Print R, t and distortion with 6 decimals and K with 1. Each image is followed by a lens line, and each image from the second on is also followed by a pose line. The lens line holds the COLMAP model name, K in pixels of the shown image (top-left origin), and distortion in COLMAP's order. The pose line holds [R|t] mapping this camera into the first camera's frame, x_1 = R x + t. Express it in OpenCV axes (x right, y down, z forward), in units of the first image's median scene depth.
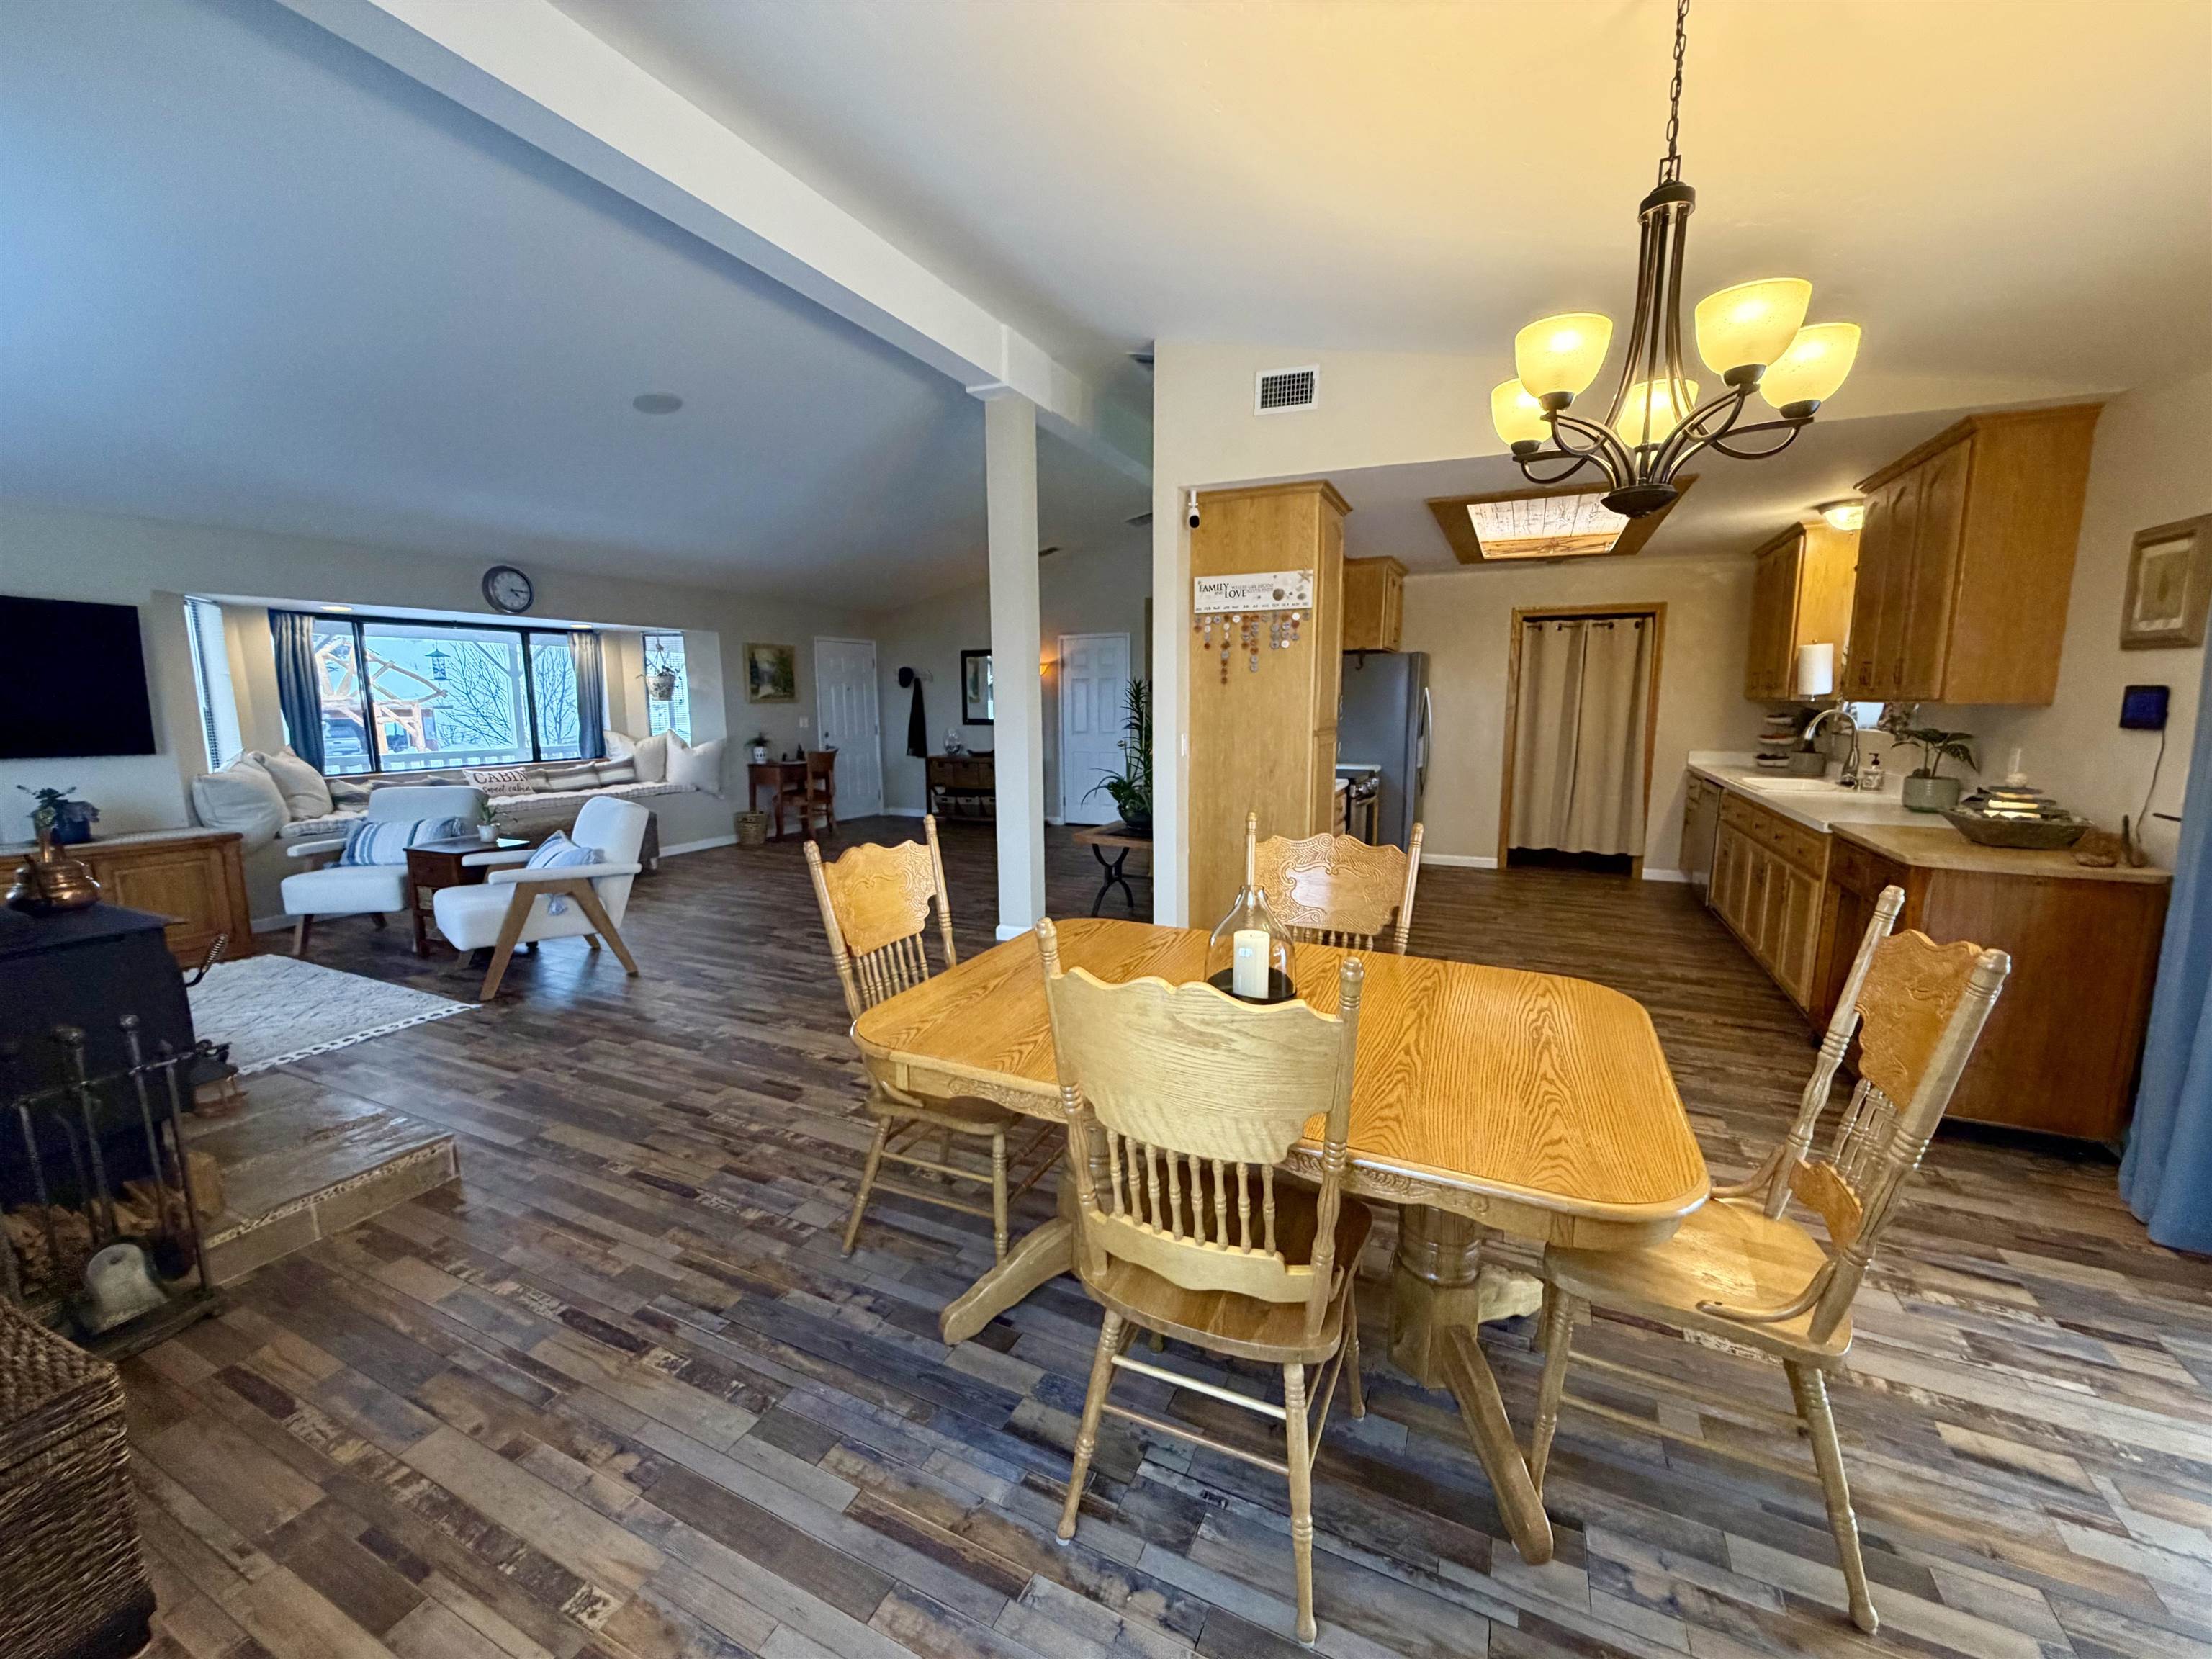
lens RADIAL K [[881.8, 0, 1109.0], [0, 881.8, 829.6], [0, 0, 1]] dist [0.000698, -0.000066]
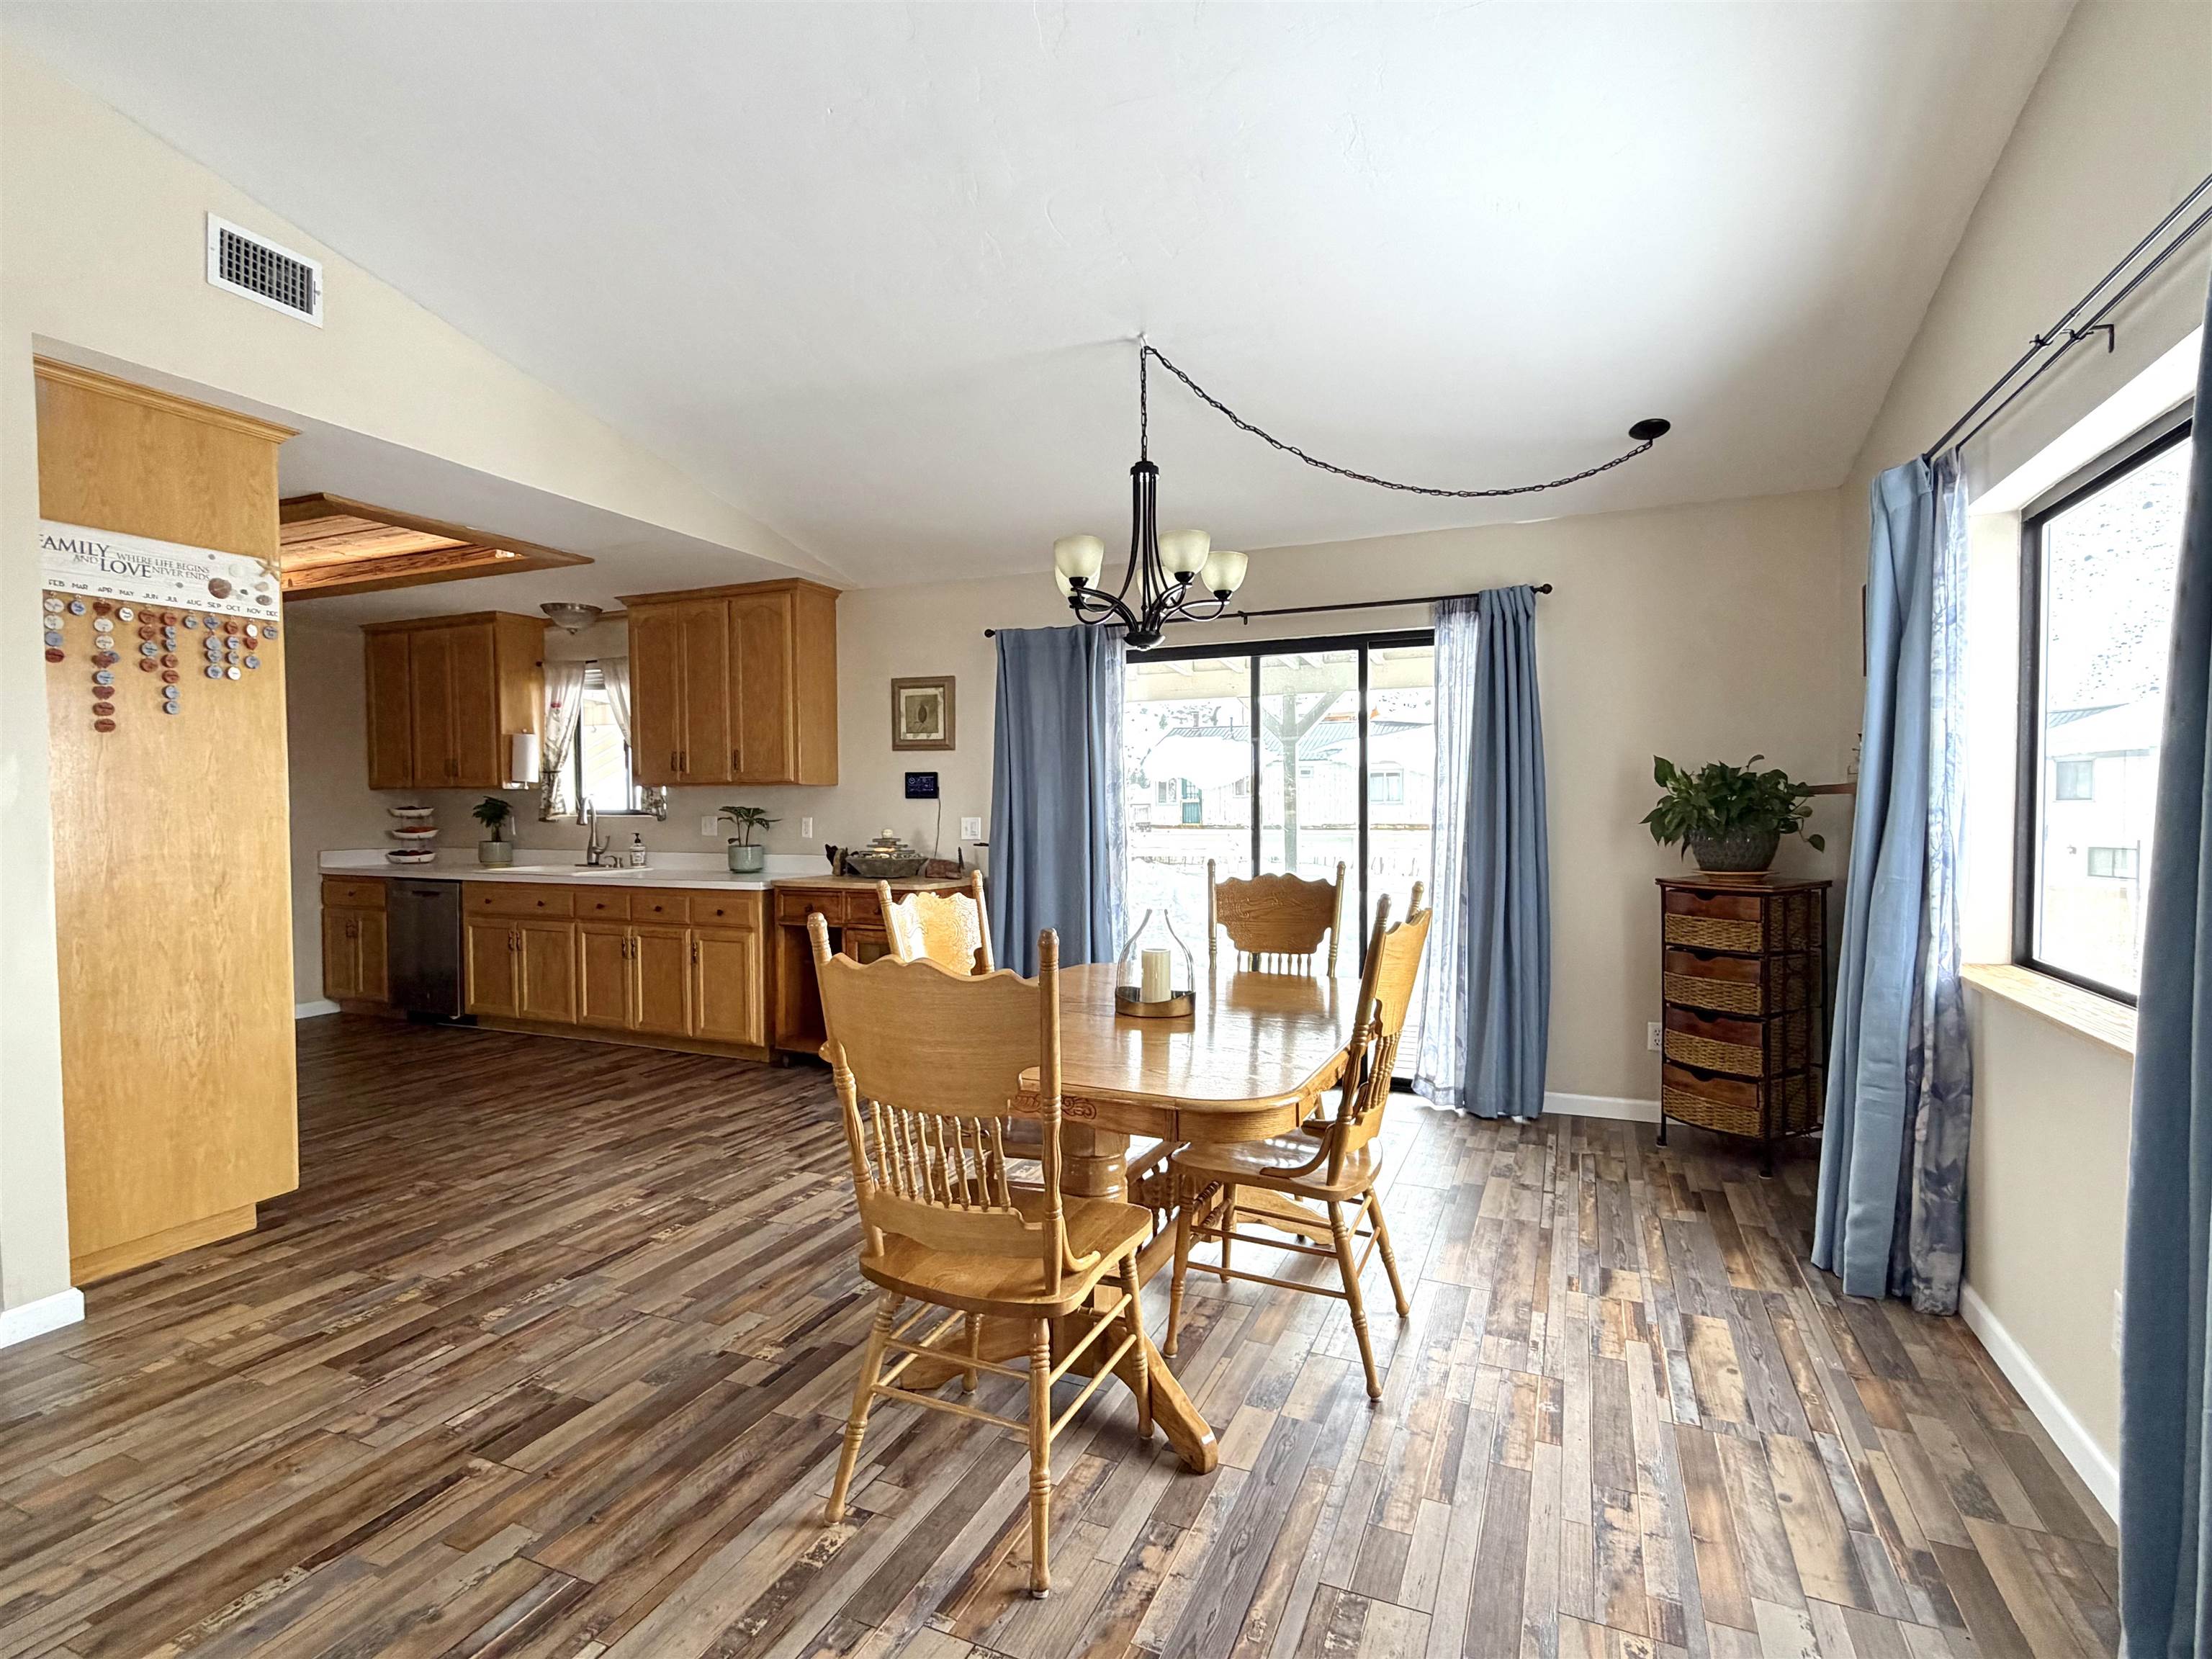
lens RADIAL K [[1074.3, 0, 1101.5], [0, 1074.3, 830.1], [0, 0, 1]] dist [0.002668, 0.000352]
pose [[-0.024261, -0.023324, 0.999434, -0.359537], [0.153890, 0.987725, 0.026786, -0.024514], [-0.987790, 0.154453, -0.020374, 0.306422]]
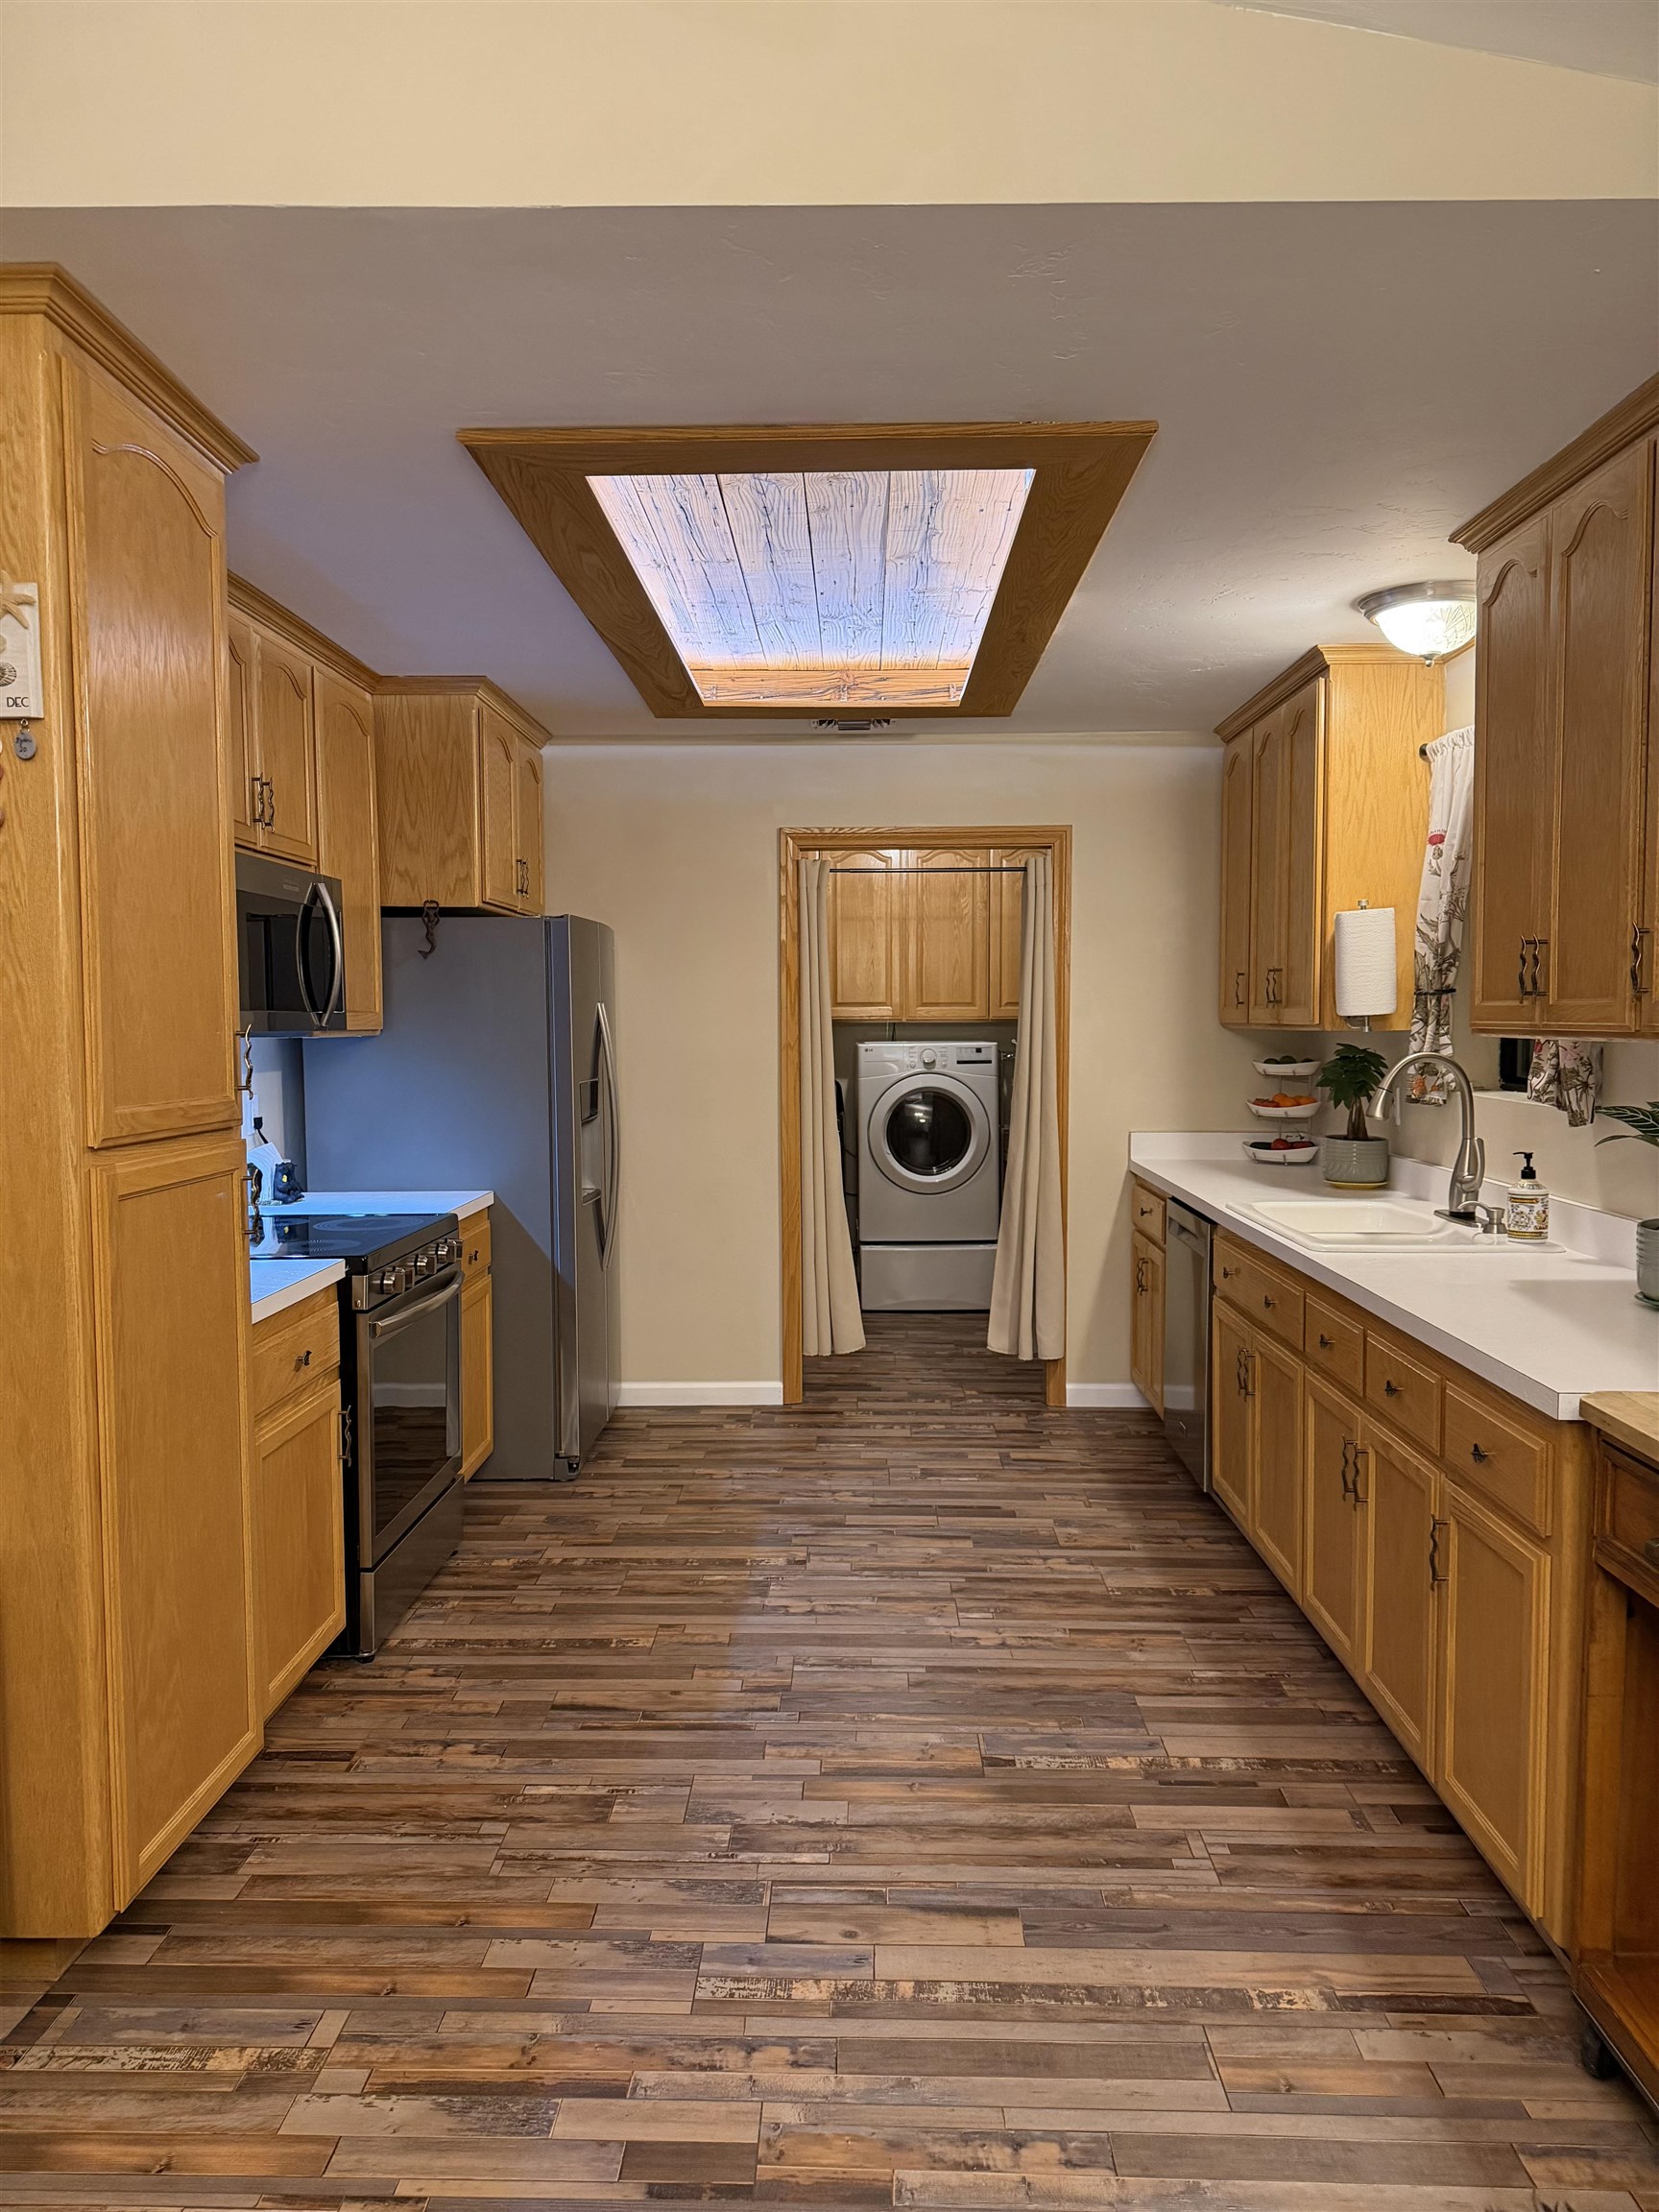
lens RADIAL K [[1553.8, 0, 814.3], [0, 1553.8, 1116.9], [0, 0, 1]] dist [0.038198, -0.048952]
pose [[0.916267, -0.027062, 0.399654, 0.165247], [0.059846, 0.995766, -0.069781, -0.049665], [-0.396073, 0.087856, 0.914006, 0.299691]]
